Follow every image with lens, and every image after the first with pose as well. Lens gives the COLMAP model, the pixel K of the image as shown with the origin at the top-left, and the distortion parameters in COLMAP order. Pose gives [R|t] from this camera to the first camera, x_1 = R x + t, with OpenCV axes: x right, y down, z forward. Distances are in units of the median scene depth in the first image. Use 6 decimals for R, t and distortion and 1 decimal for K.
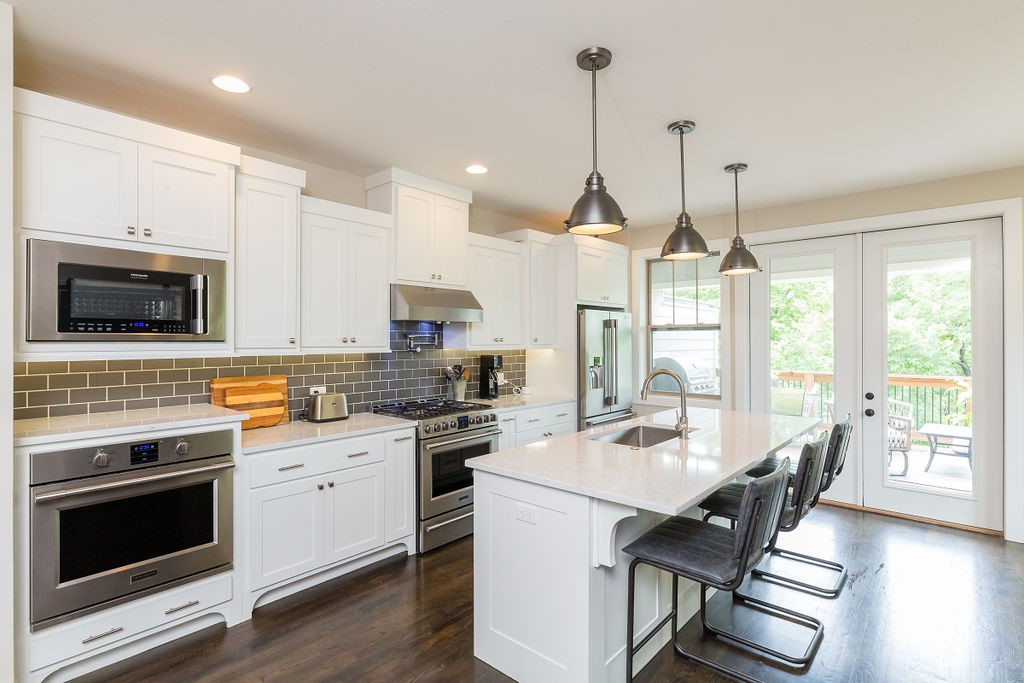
lens RADIAL K [[504.4, 0, 512.0], [0, 504.4, 341.5], [0, 0, 1]] dist [-0.000358, 0.000083]
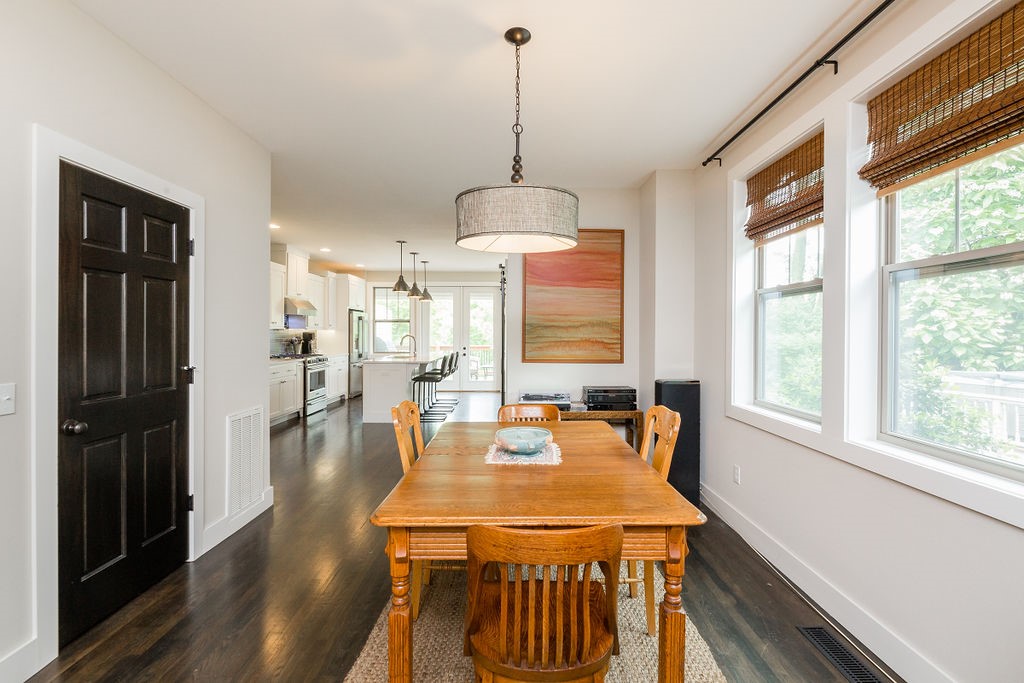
lens RADIAL K [[450.1, 0, 513.5], [0, 450.1, 335.7], [0, 0, 1]] dist [-0.000207, -0.000062]
pose [[0.739820, 0.000698, 0.672805, -0.710654], [-0.003116, 0.999992, 0.002390, 0.036211], [-0.672798, -0.003865, 0.739816, -0.946815]]
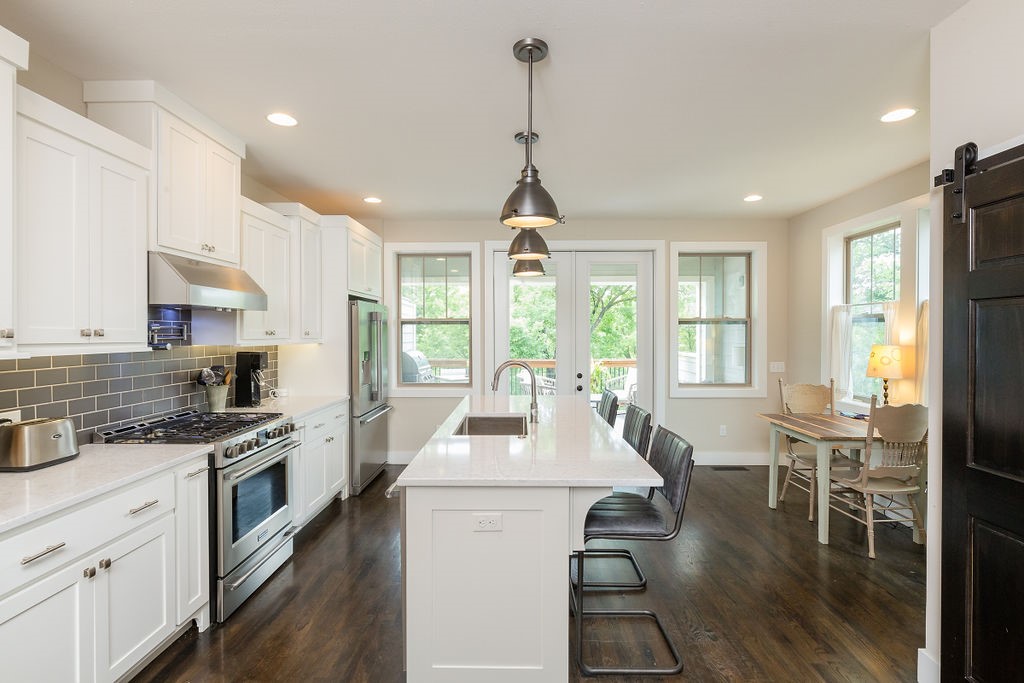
lens RADIAL K [[487.5, 0, 512.6], [0, 487.5, 338.8], [0, 0, 1]] dist [-0.001526, -0.000224]
pose [[0.758256, -0.007249, 0.651916, -0.261033], [0.002428, 0.999963, 0.008296, 0.000640], [-0.651952, -0.004708, 0.758246, 0.153771]]
